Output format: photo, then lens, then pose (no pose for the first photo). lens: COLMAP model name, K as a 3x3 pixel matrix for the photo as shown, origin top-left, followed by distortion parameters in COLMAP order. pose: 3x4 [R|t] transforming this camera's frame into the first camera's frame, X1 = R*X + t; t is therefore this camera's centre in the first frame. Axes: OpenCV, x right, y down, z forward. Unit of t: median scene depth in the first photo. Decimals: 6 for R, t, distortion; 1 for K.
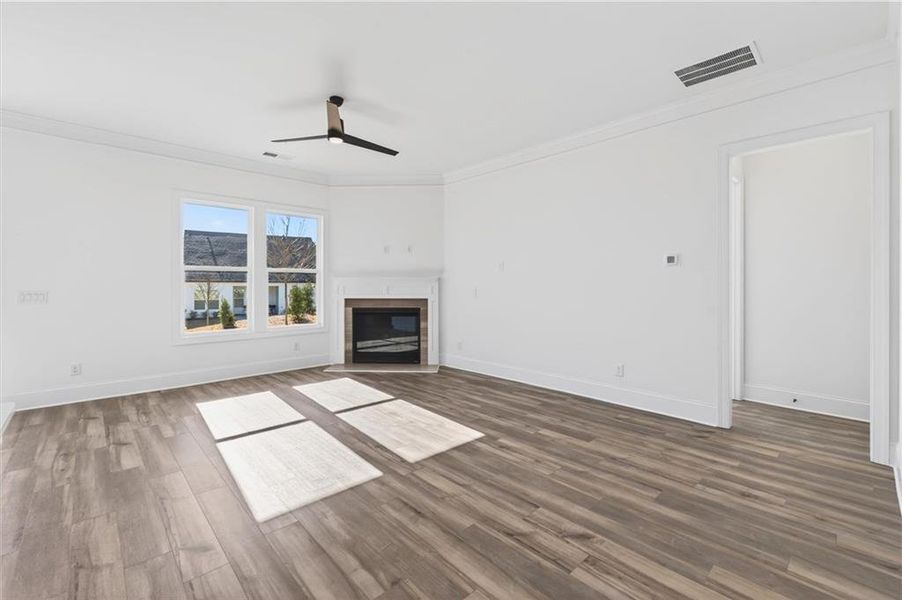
lens RADIAL K [[390.5, 0, 448.5], [0, 390.5, 285.4], [0, 0, 1]] dist [-0.005898, 0.003666]
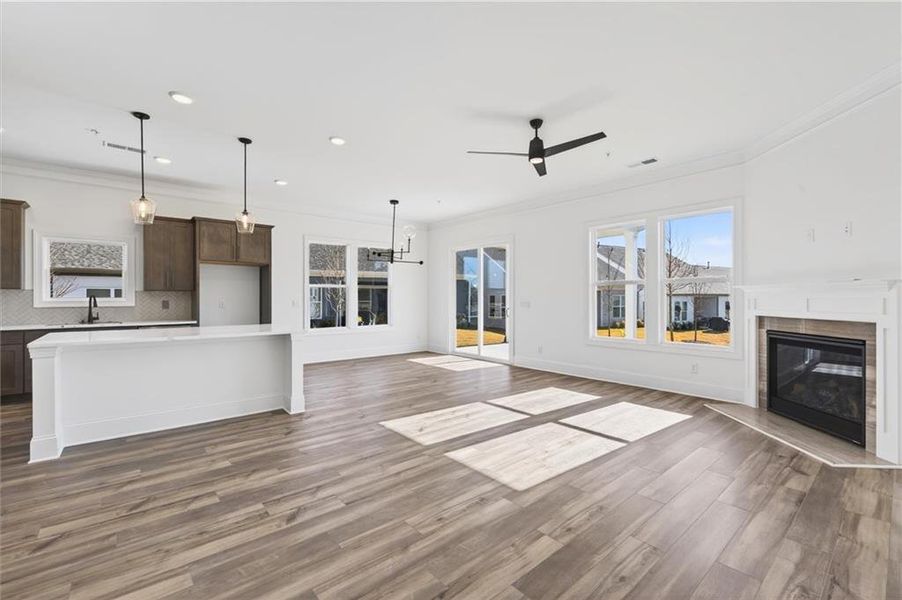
lens RADIAL K [[390.5, 0, 450.8], [0, 390.5, 296.6], [0, 0, 1]] dist [-0.005898, 0.003666]
pose [[-0.045405, -0.005047, -0.998956, 0.677166], [0.000715, 0.999987, -0.005084, 0.003888], [0.998968, -0.000945, -0.045401, 0.703297]]
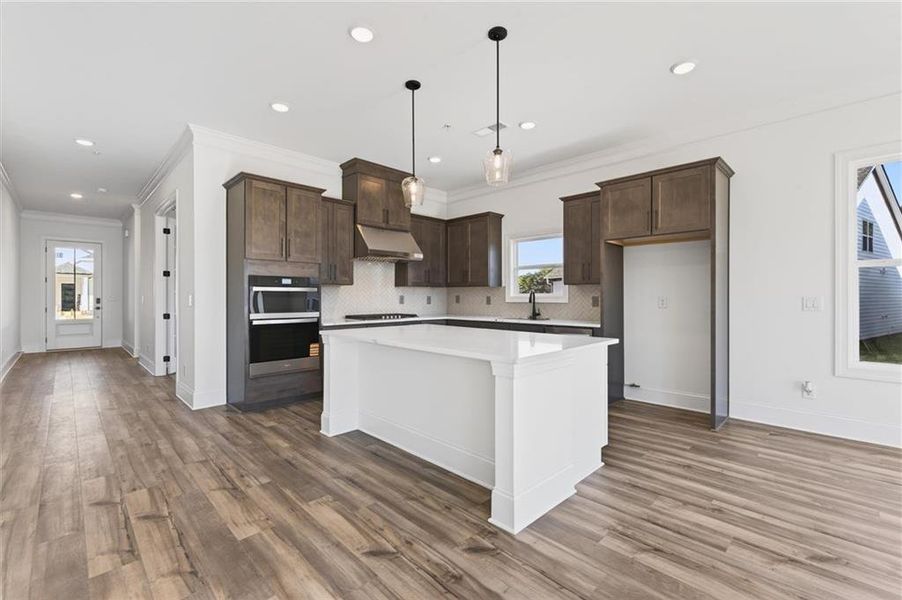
lens RADIAL K [[390.5, 0, 446.2], [0, 390.5, 297.3], [0, 0, 1]] dist [-0.005898, 0.003666]
pose [[-0.999630, -0.002820, -0.027060, -0.222797], [-0.002820, 0.999996, -0.000053, 0.013670], [0.027060, 0.000024, -0.999634, 0.744865]]
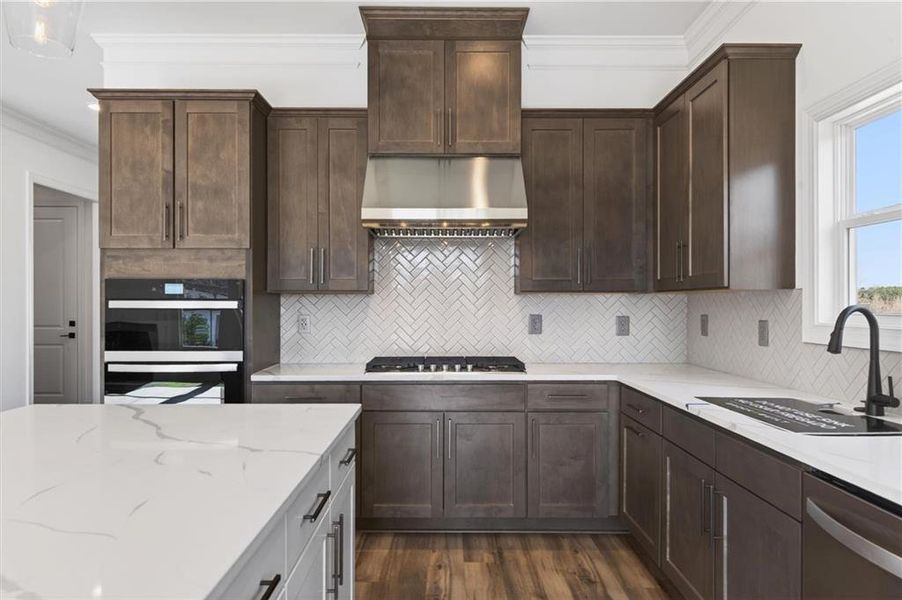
lens RADIAL K [[600.1, 0, 448.4], [0, 600.1, 306.8], [0, 0, 1]] dist [0.007638, -0.003918]
pose [[-0.735503, -0.005307, 0.677500, -0.626955], [-0.003415, 0.999986, 0.004125, -0.006919], [-0.677512, 0.000720, -0.735511, 0.065708]]
